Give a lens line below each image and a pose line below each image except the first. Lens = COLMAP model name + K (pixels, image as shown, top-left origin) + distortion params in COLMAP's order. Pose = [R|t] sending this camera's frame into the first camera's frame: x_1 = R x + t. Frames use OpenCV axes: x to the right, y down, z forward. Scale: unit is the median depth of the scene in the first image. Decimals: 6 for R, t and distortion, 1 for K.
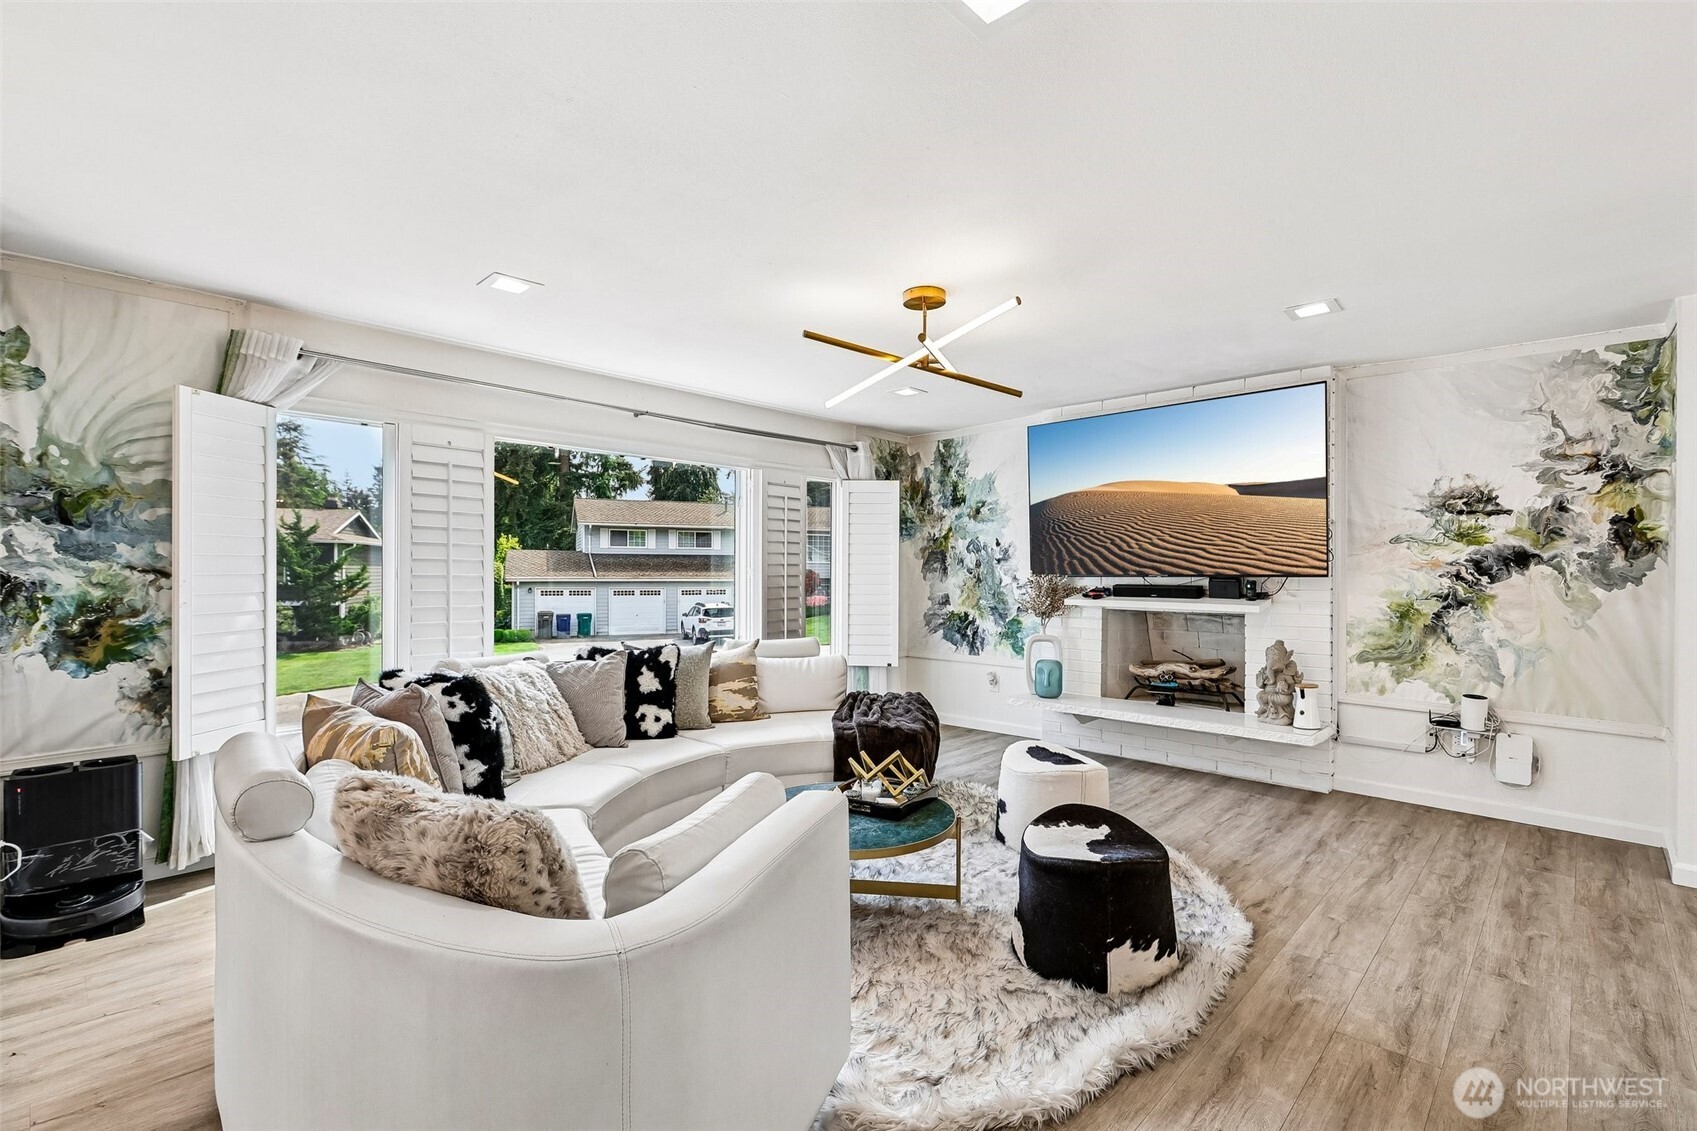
lens RADIAL K [[765.1, 0, 865.6], [0, 765.1, 576.6], [0, 0, 1]] dist [-0.002896, 0.001974]
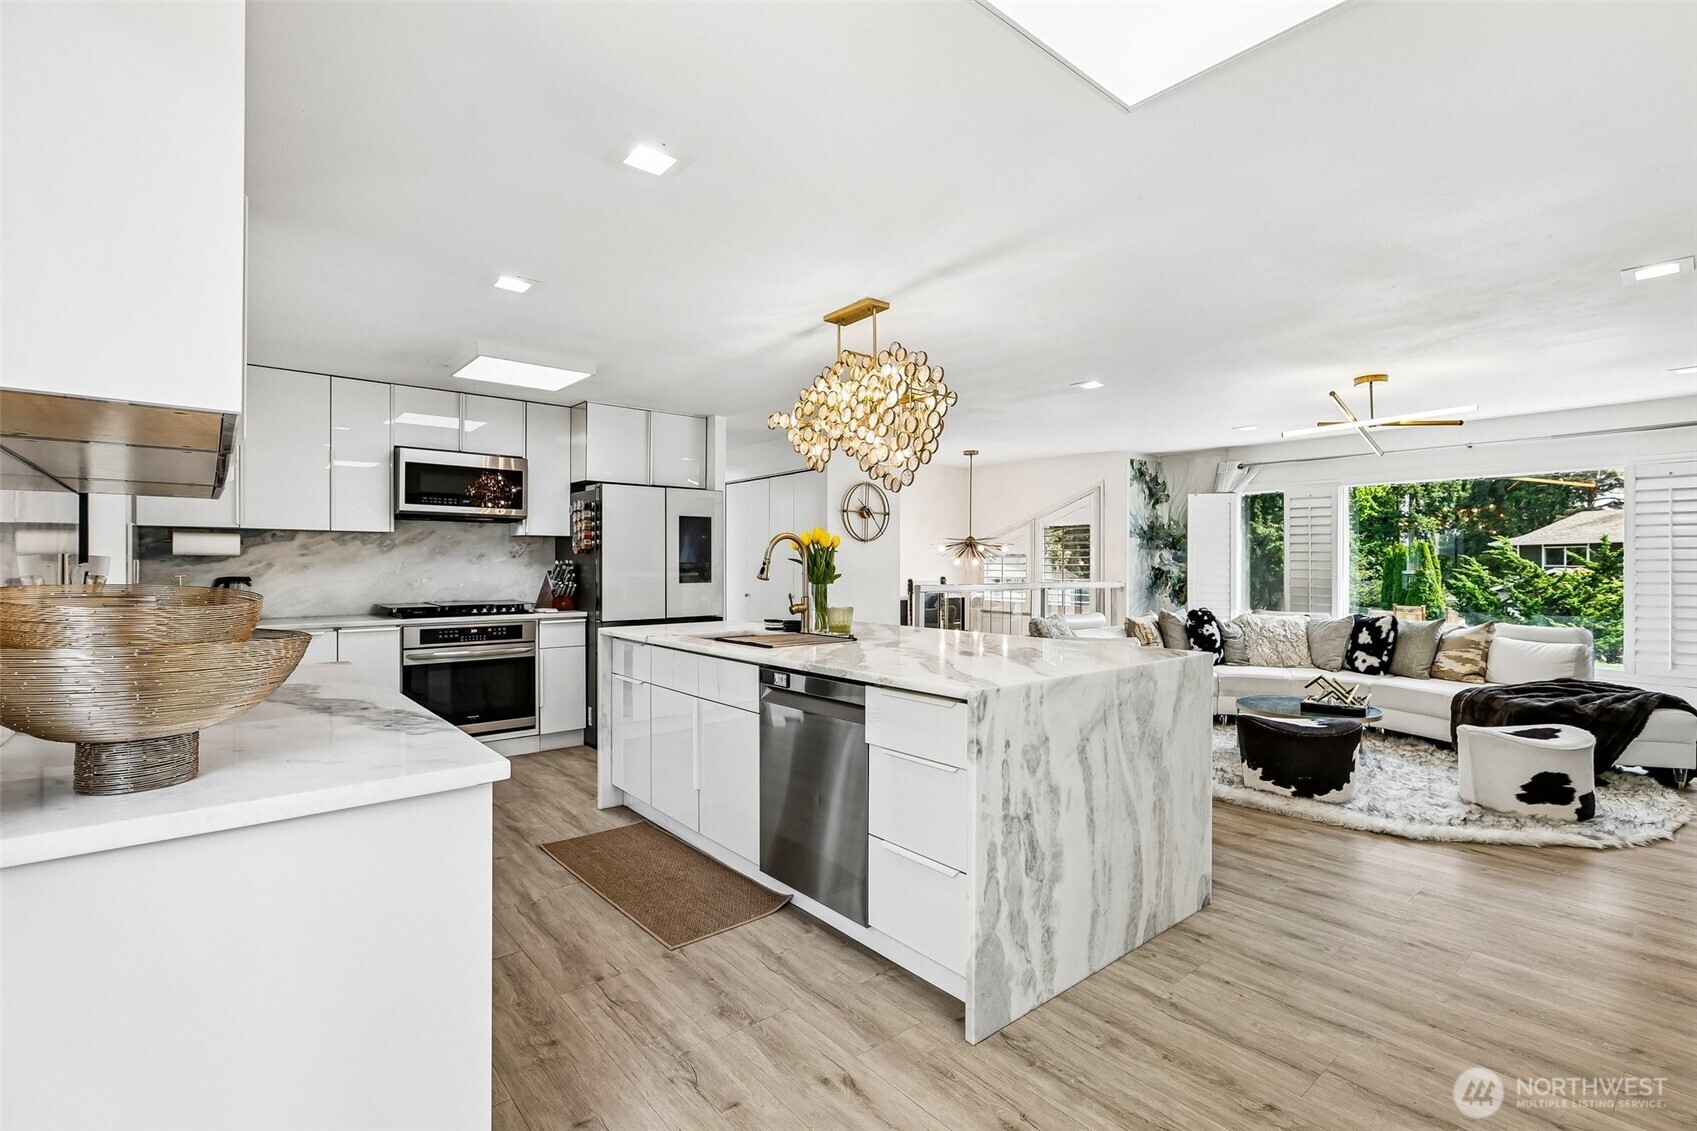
lens RADIAL K [[765.1, 0, 857.4], [0, 765.1, 566.8], [0, 0, 1]] dist [-0.002896, 0.001974]
pose [[-0.116690, -0.002304, -0.993166, 1.498279], [-0.008473, 0.999963, -0.001324, 0.004972], [0.993132, 0.008260, -0.116706, 0.165869]]
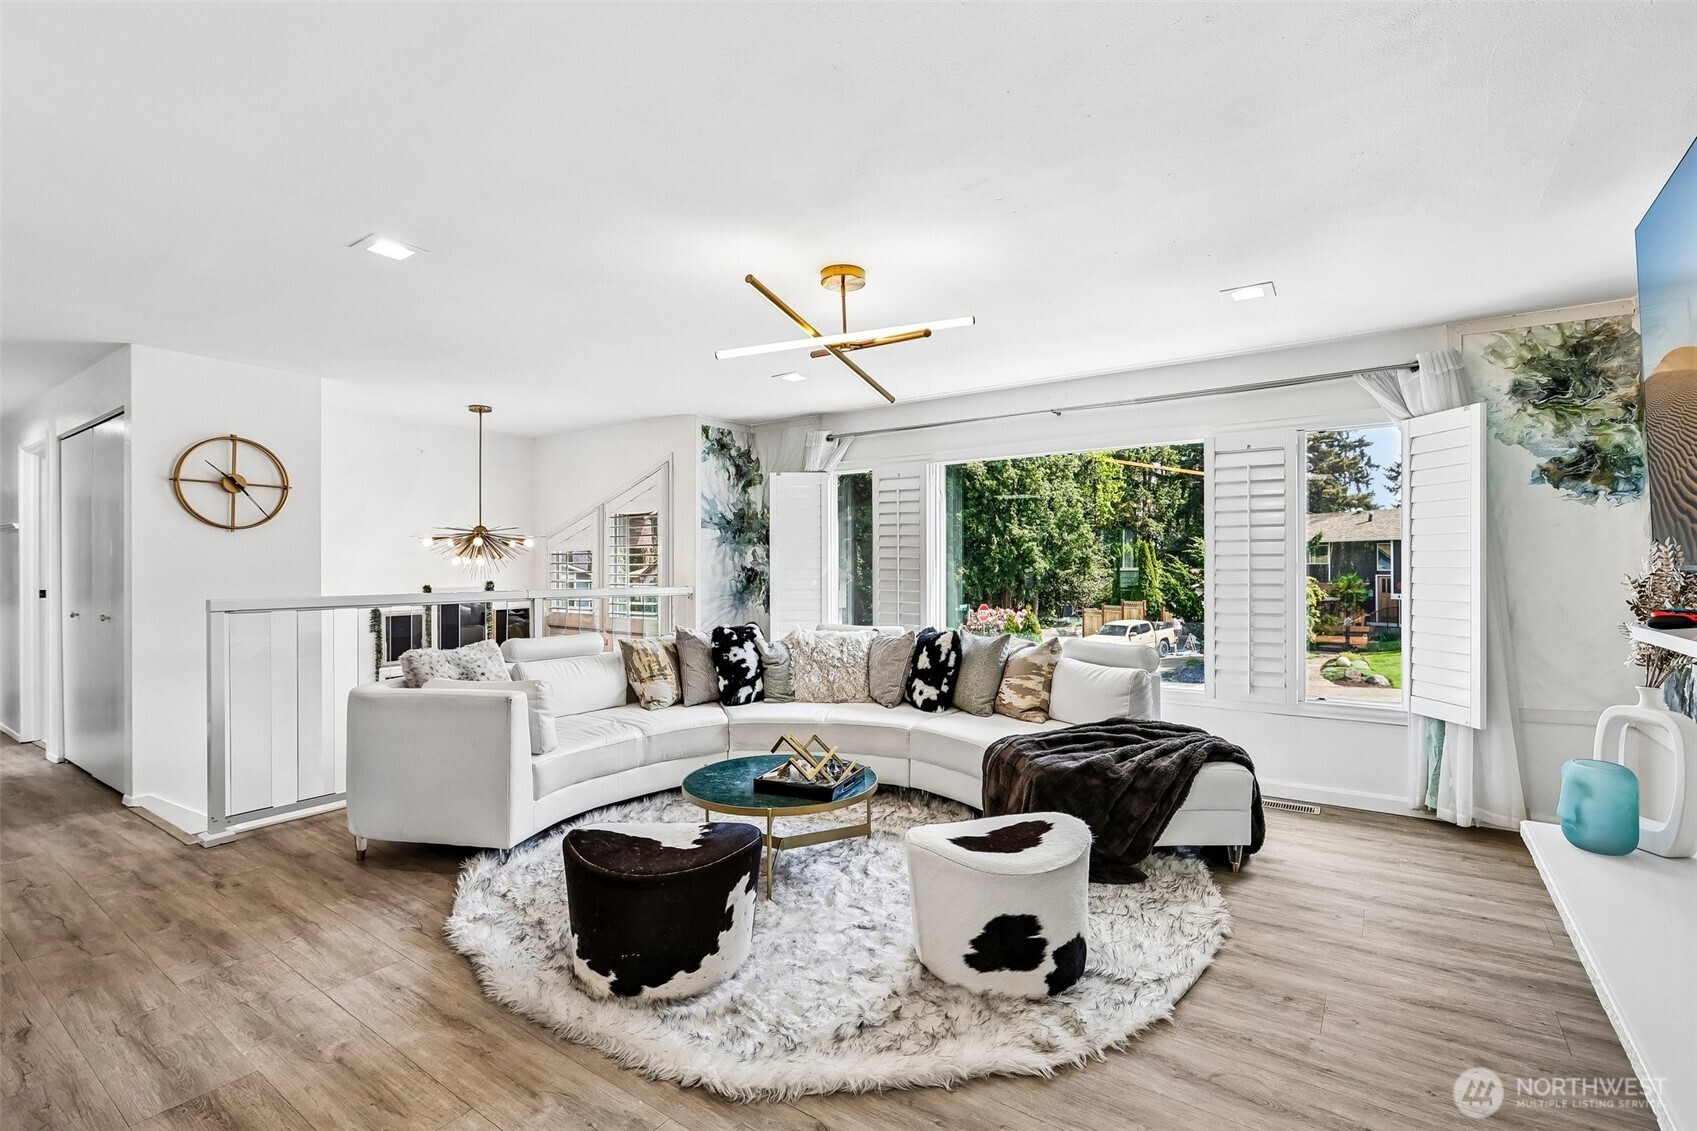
lens RADIAL K [[765.1, 0, 859.5], [0, 765.1, 566.2], [0, 0, 1]] dist [-0.002896, 0.001974]
pose [[0.143838, -0.003395, -0.989595, 0.924417], [-0.003024, 0.999988, -0.003870, -0.000818], [0.989597, 0.003549, 0.143826, 0.794410]]
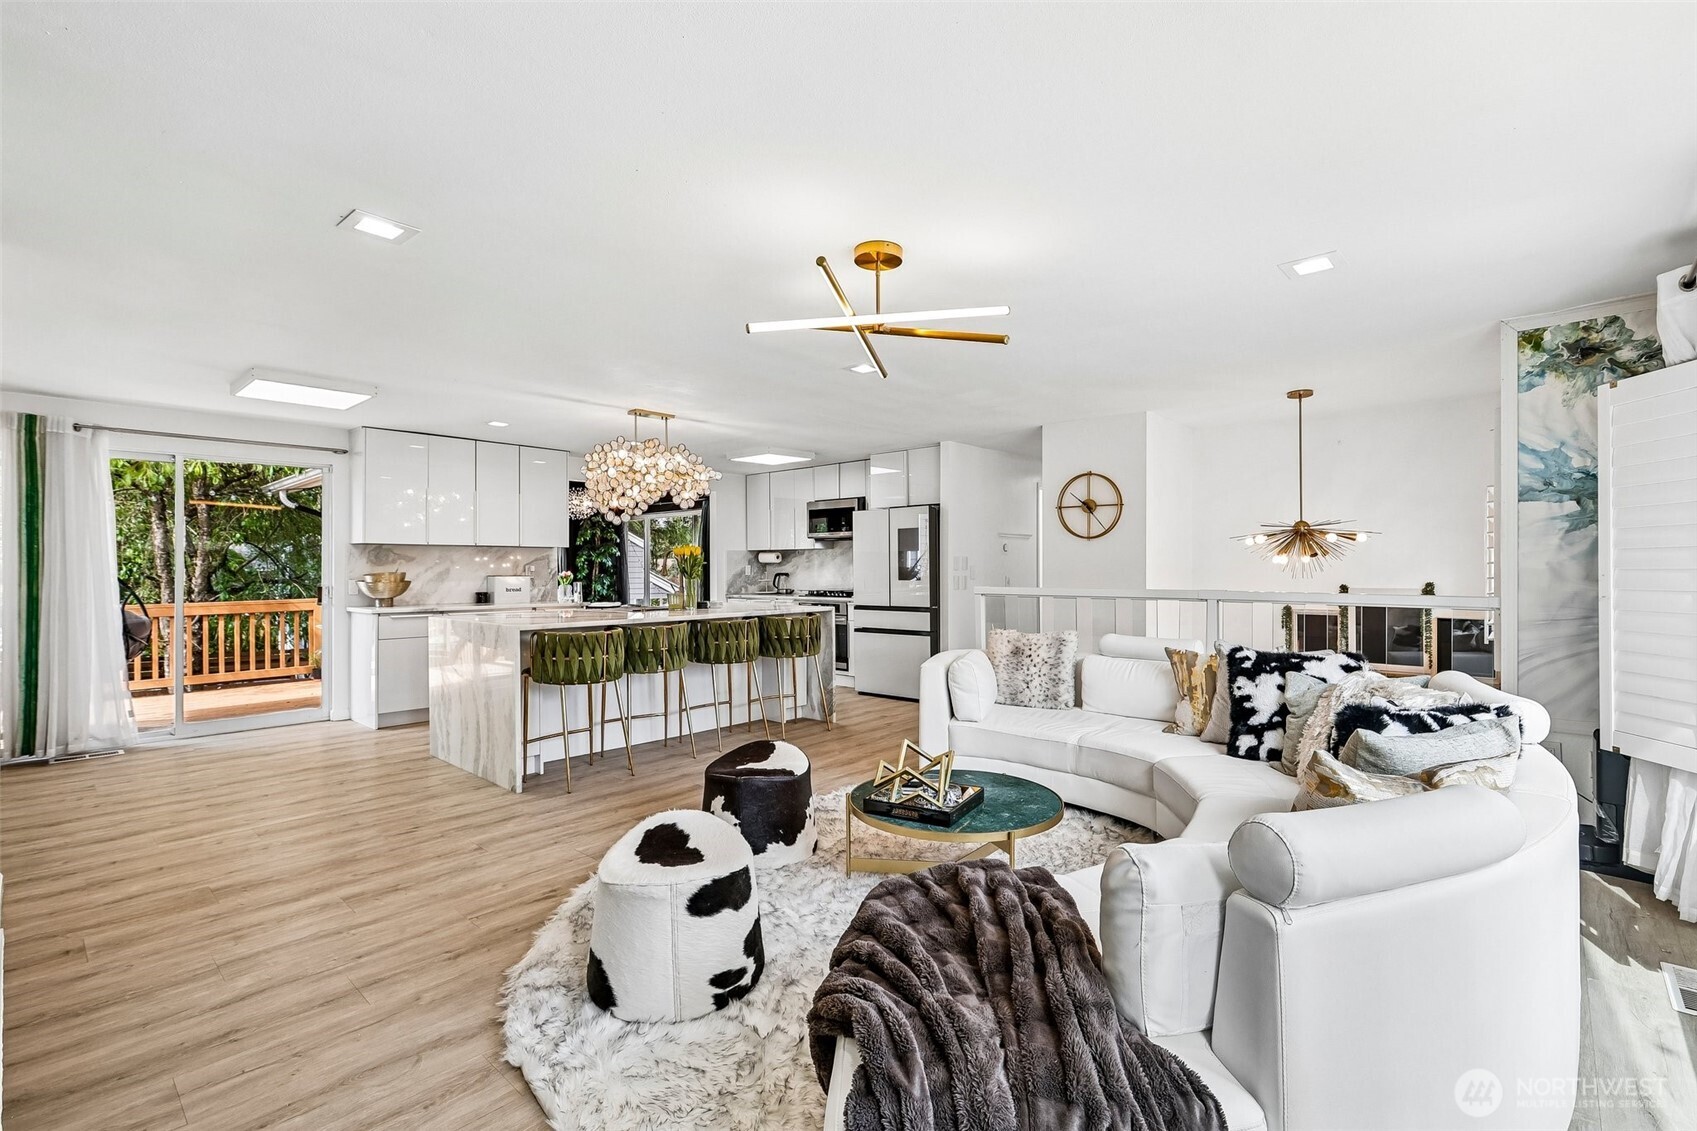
lens RADIAL K [[765.1, 0, 861.0], [0, 765.1, 564.9], [0, 0, 1]] dist [-0.002896, 0.001974]
pose [[-0.999716, 0.000148, -0.023832, 0.104621], [0.000051, 0.999992, 0.004083, -0.010328], [0.023832, 0.004080, -0.999708, 1.699594]]
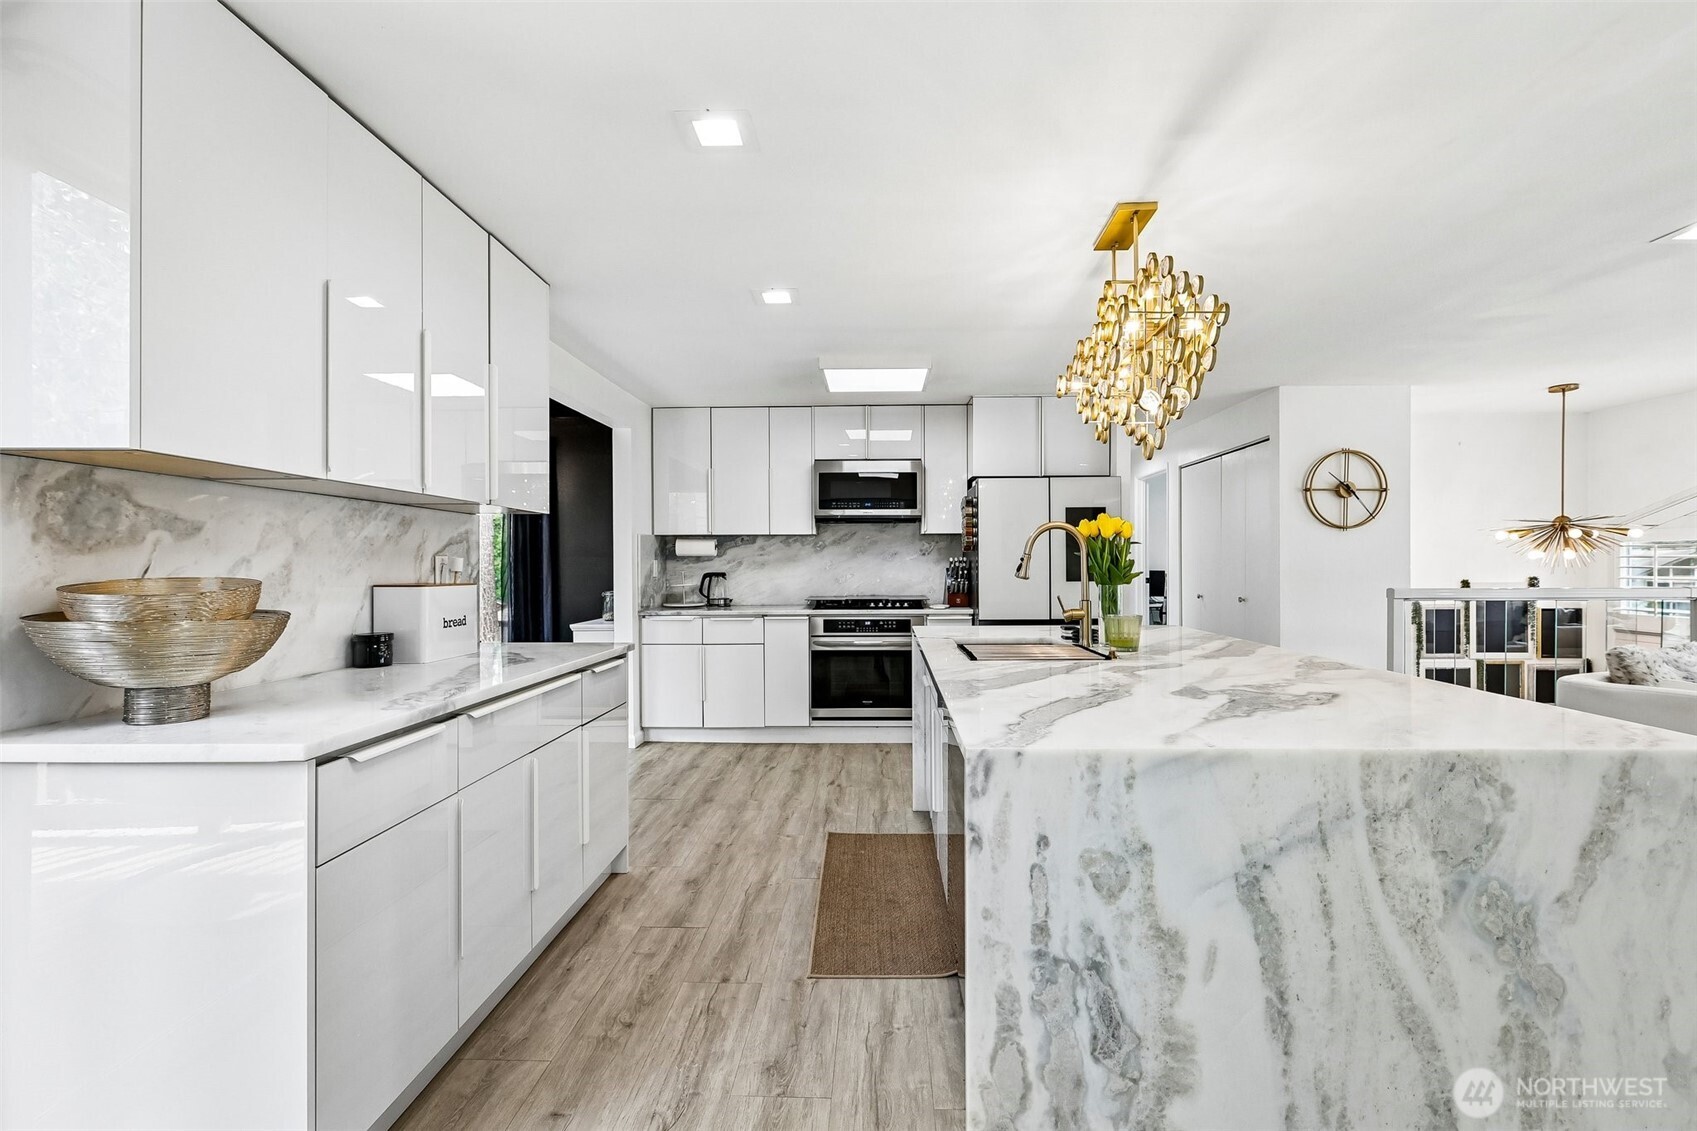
lens RADIAL K [[765.1, 0, 860.4], [0, 765.1, 567.1], [0, 0, 1]] dist [-0.002896, 0.001974]
pose [[-0.747642, 0.001944, -0.664099, 1.208098], [-0.004222, 0.999962, 0.007681, 0.003262], [0.664088, 0.008547, -0.747606, 0.438101]]
